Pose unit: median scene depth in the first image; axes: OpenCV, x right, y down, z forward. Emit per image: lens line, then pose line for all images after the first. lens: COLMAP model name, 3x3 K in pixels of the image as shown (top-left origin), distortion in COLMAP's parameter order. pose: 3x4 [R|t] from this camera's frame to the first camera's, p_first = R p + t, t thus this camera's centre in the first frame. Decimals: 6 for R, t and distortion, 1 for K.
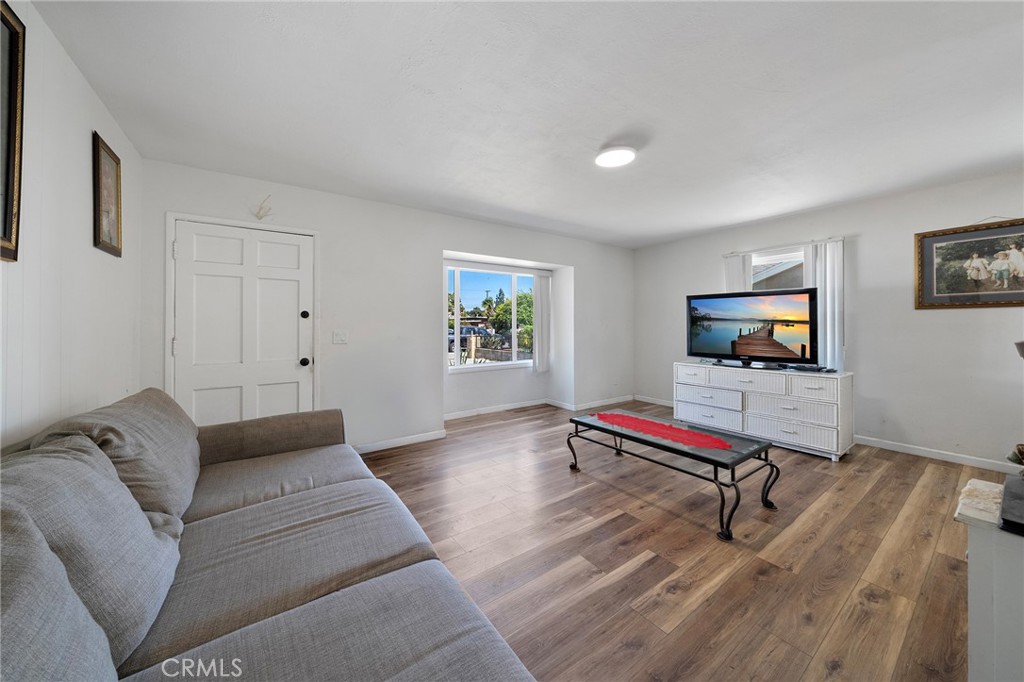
lens RADIAL K [[354.1, 0, 506.7], [0, 354.1, 322.4], [0, 0, 1]] dist [-0.001494, -0.000267]
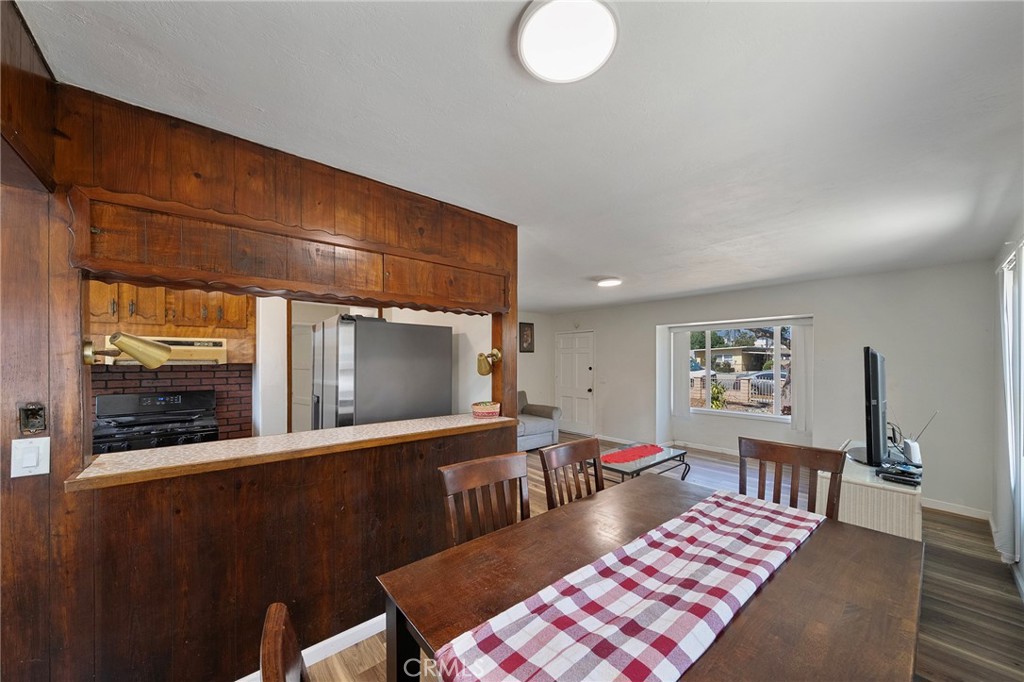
lens RADIAL K [[354.1, 0, 511.2], [0, 354.1, 362.3], [0, 0, 1]] dist [-0.001494, -0.000267]
pose [[0.110924, 0.012787, -0.993747, 1.686615], [0.008013, 0.999873, 0.013761, -0.102879], [0.993797, -0.009489, 0.110808, 0.297337]]
